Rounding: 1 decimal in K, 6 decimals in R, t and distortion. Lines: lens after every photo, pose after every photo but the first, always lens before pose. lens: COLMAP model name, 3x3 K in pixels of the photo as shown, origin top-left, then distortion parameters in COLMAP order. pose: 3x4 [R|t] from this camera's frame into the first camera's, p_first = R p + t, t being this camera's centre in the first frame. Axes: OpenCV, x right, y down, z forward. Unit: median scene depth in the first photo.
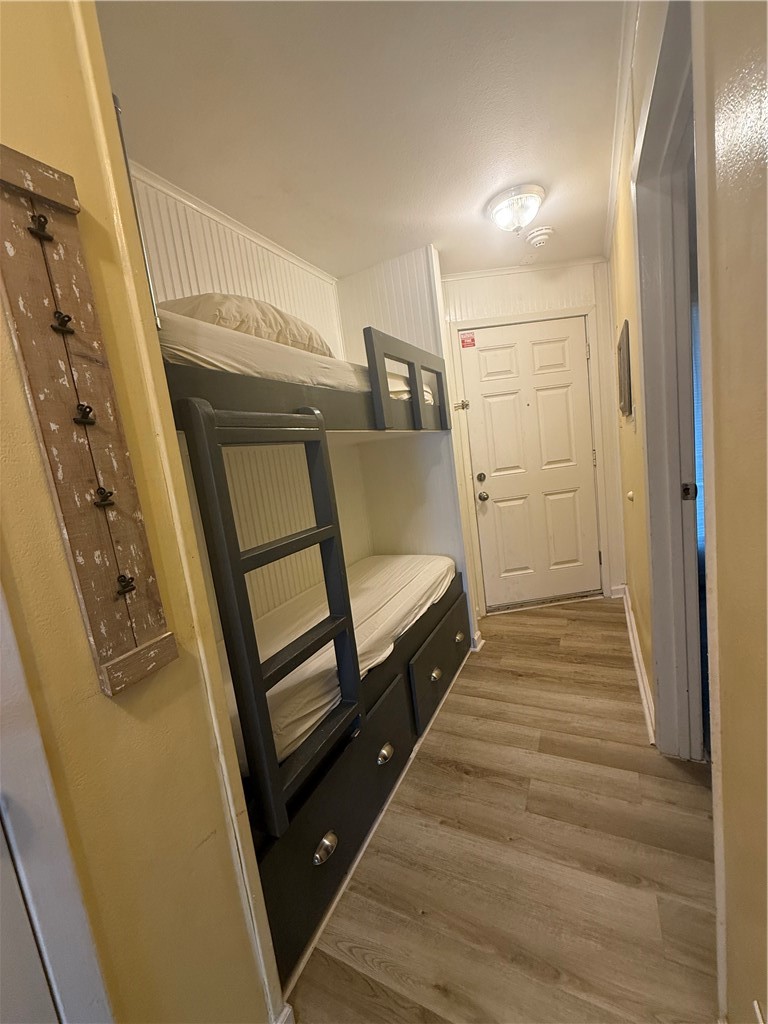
lens RADIAL K [[408.8, 0, 384.0], [0, 408.8, 512.0], [0, 0, 1]] dist [0.019800, 0.000068]
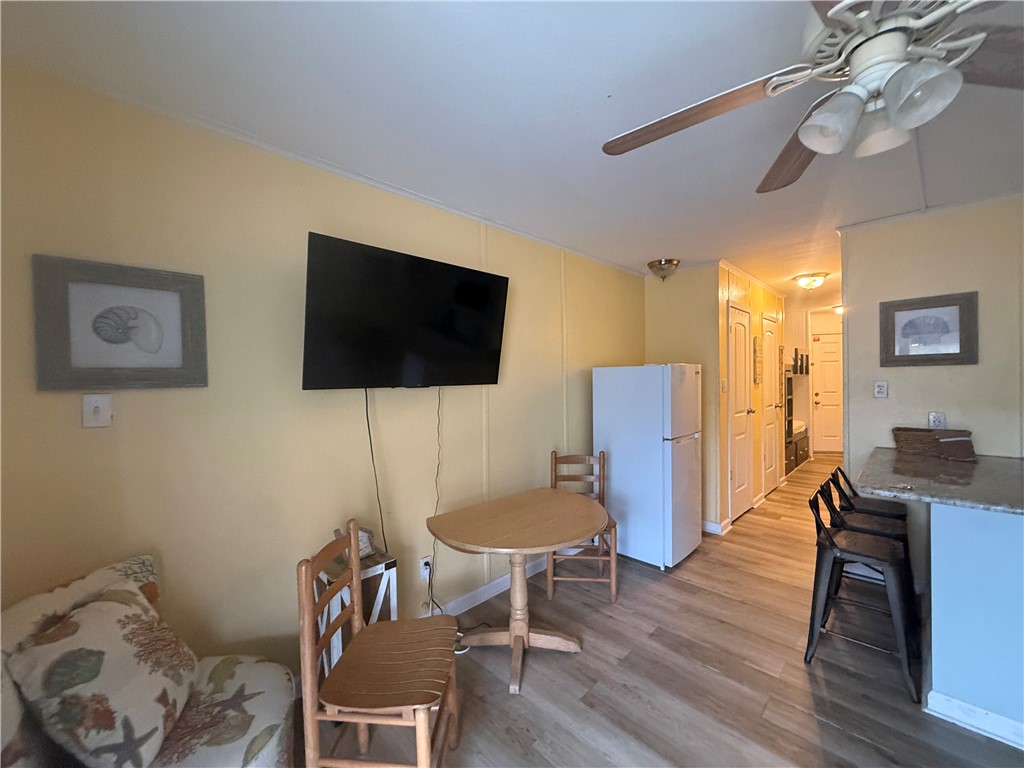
lens RADIAL K [[407.4, 0, 512.9], [0, 407.4, 385.5], [0, 0, 1]] dist [0.000153, -0.000098]
pose [[0.941932, 0.116070, -0.315105, -0.818772], [-0.146089, 0.986552, -0.073298, 0.354014], [0.302360, 0.115075, 0.946222, -2.123181]]
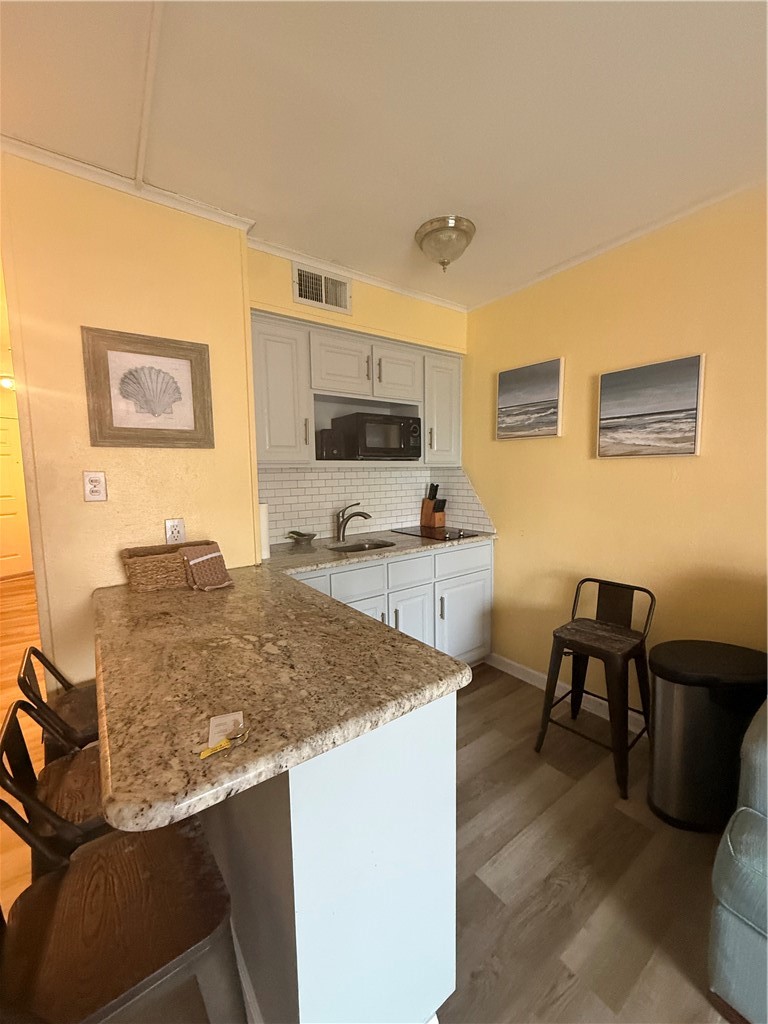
lens RADIAL K [[405.8, 0, 382.3], [0, 405.8, 510.6], [0, 0, 1]] dist [-0.001414, 0.000038]
pose [[0.461804, 0.036981, 0.886210, -0.571714], [0.076354, 0.993764, -0.081257, 0.258378], [-0.883689, 0.105190, 0.456101, -1.443816]]
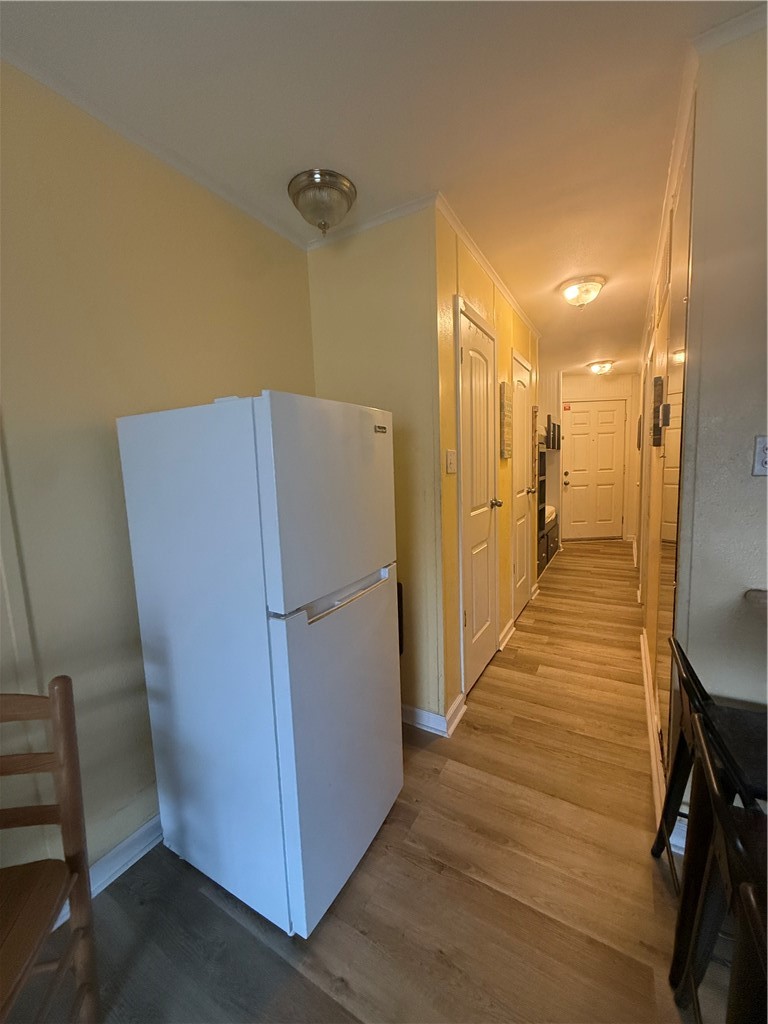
lens RADIAL K [[405.8, 0, 382.3], [0, 405.8, 510.6], [0, 0, 1]] dist [-0.001414, 0.000038]
pose [[0.993609, 0.094905, -0.061103, -0.632951], [-0.095710, 0.995355, -0.010379, 0.247373], [0.059834, 0.016161, 0.998078, -1.267293]]
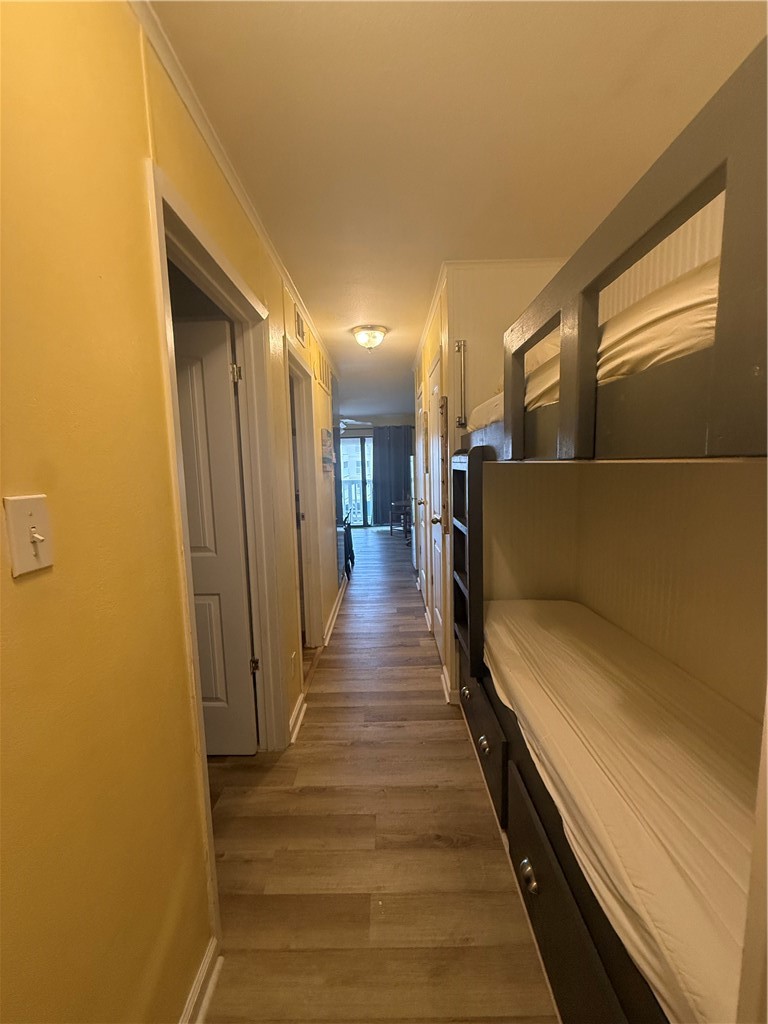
lens RADIAL K [[405.8, 0, 382.3], [0, 405.8, 510.6], [0, 0, 1]] dist [-0.001414, 0.000038]
pose [[-0.886612, 0.201009, -0.416551, 0.362752], [0.080062, 0.953727, 0.289818, -0.231464], [0.455532, 0.223606, -0.861679, 1.040245]]
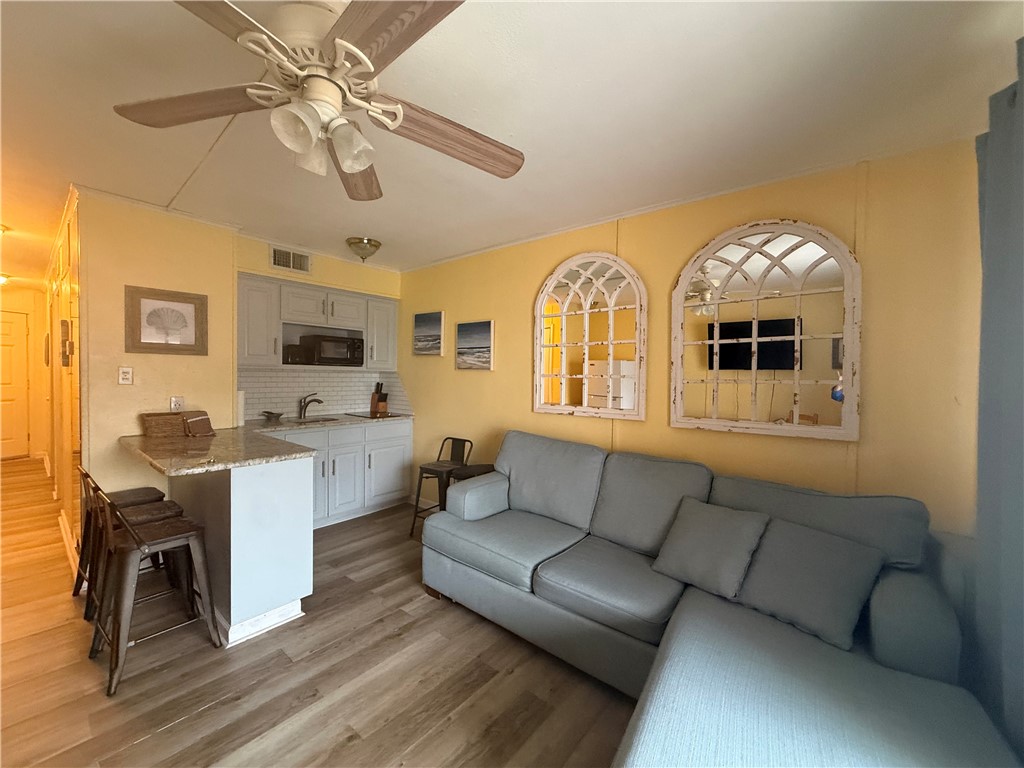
lens RADIAL K [[405.8, 0, 511.6], [0, 405.8, 385.1], [0, 0, 1]] dist [-0.001414, 0.000038]
pose [[0.219936, 0.108566, 0.969454, -1.023863], [0.085164, 0.987857, -0.129948, 0.383771], [-0.971790, 0.111143, 0.208019, -1.968178]]
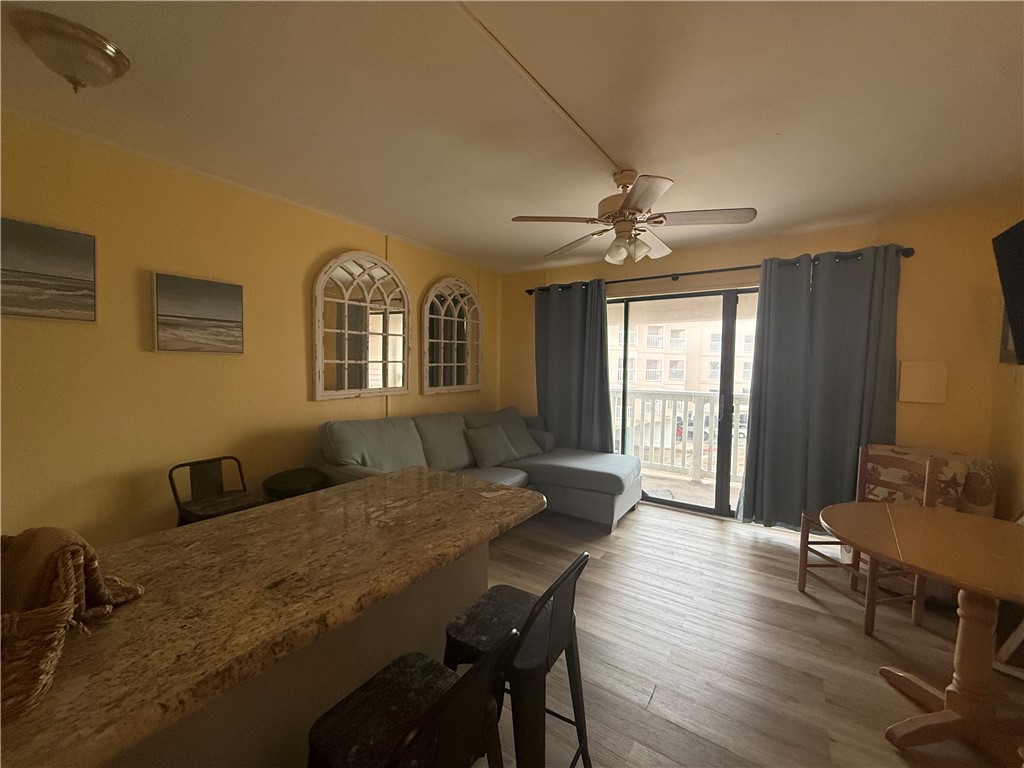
lens RADIAL K [[405.8, 0, 511.6], [0, 405.8, 385.1], [0, 0, 1]] dist [-0.001414, 0.000038]
pose [[-0.984916, 0.106557, 0.136329, -0.487557], [0.129171, 0.977021, 0.169545, 0.137153], [-0.115130, 0.184597, -0.976048, -0.686280]]
